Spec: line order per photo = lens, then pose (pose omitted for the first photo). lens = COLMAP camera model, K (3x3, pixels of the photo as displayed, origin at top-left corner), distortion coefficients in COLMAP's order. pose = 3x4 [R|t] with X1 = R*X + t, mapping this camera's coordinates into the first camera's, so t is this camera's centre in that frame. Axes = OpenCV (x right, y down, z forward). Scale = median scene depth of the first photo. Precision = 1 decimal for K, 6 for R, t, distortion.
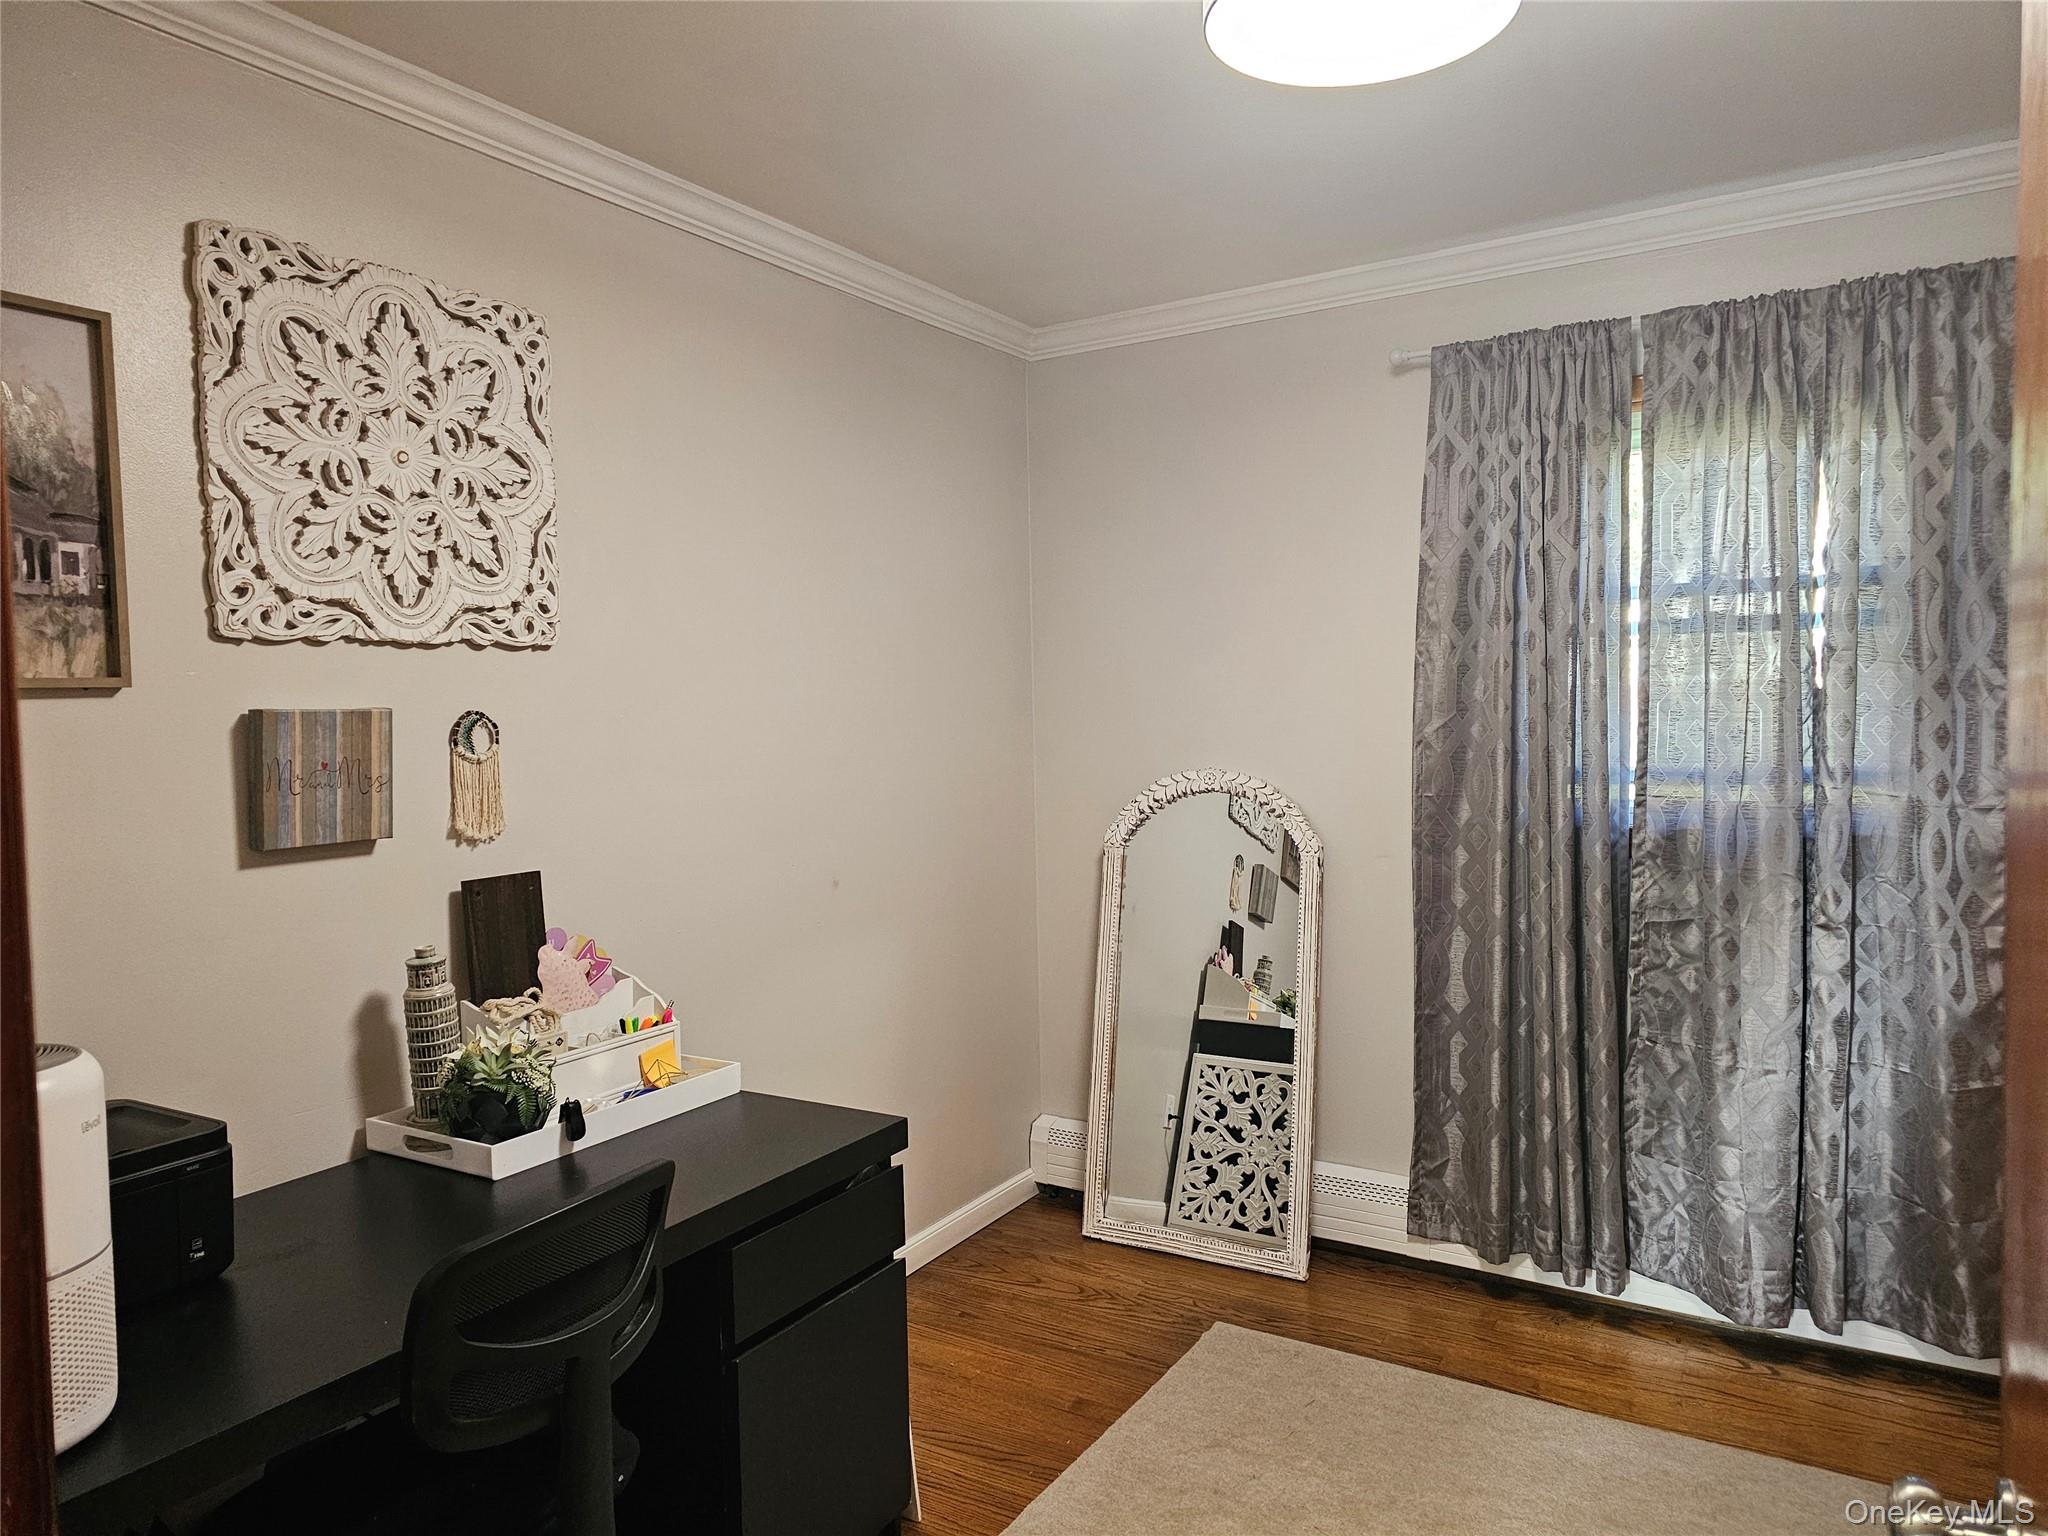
lens RADIAL K [[1375.2, 0, 1026.4], [0, 1375.2, 729.0], [0, 0, 1]] dist [-0.000292, 0.000449]
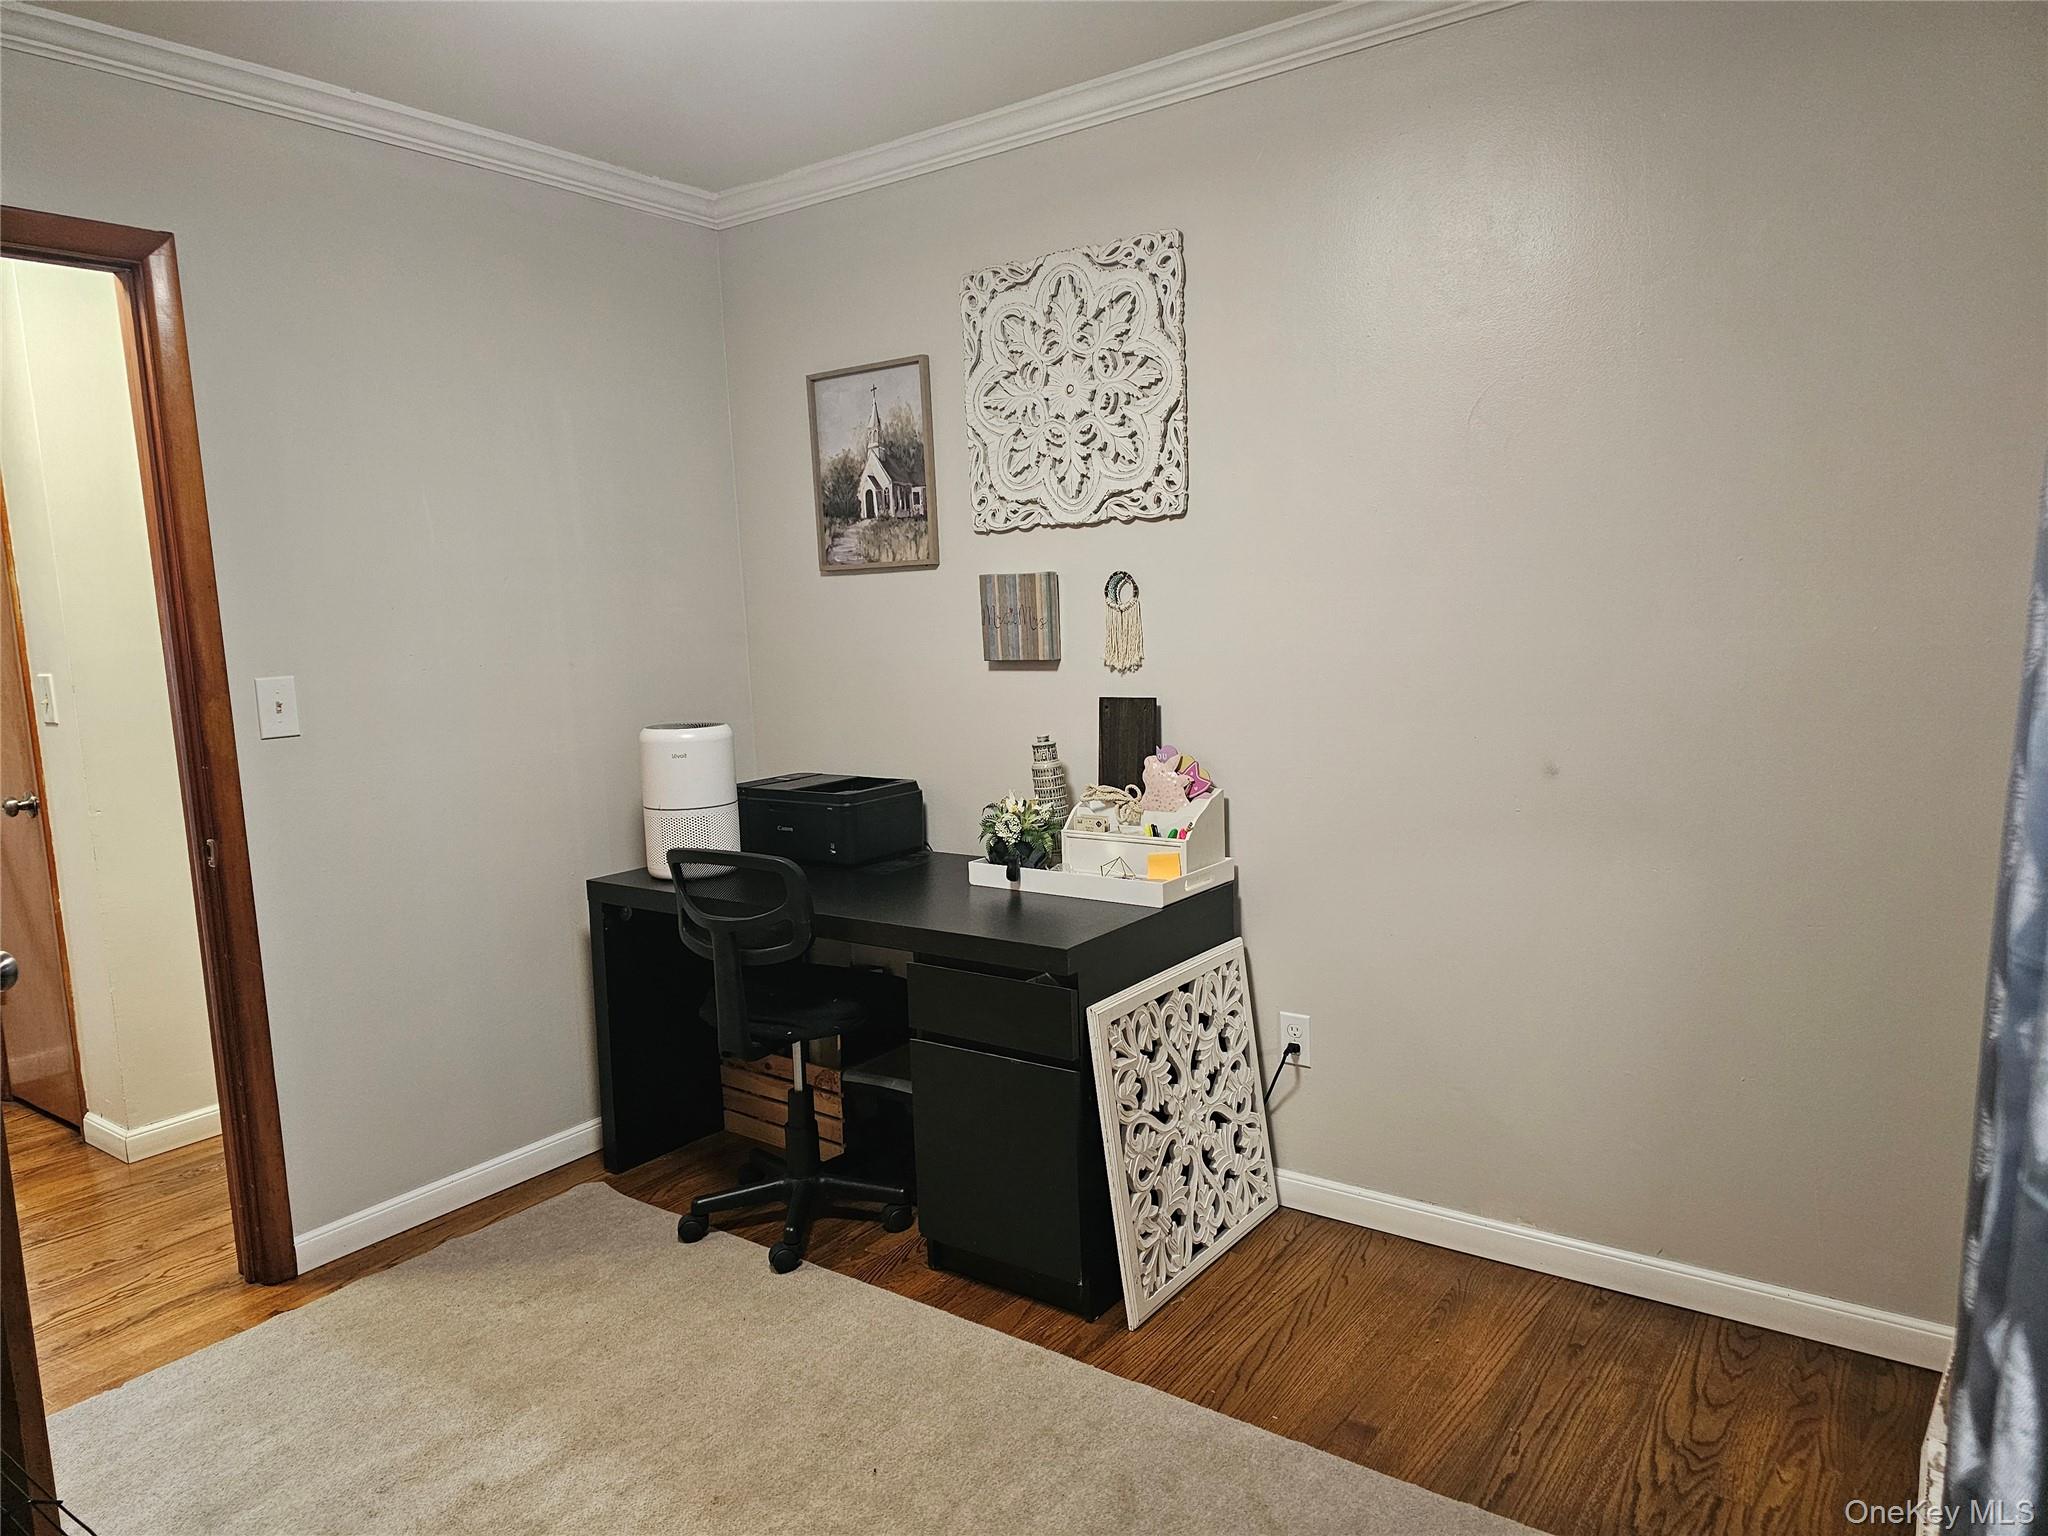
lens RADIAL K [[1343.7, 0, 1024.0], [0, 1343.7, 768.0], [0, 0, 1]] dist [0.002144, 0.000117]
pose [[-0.085460, 0.152905, -0.984539, 0.939850], [0.022901, 0.988194, 0.151485, -0.024557], [0.996078, -0.009601, -0.087952, 1.055687]]
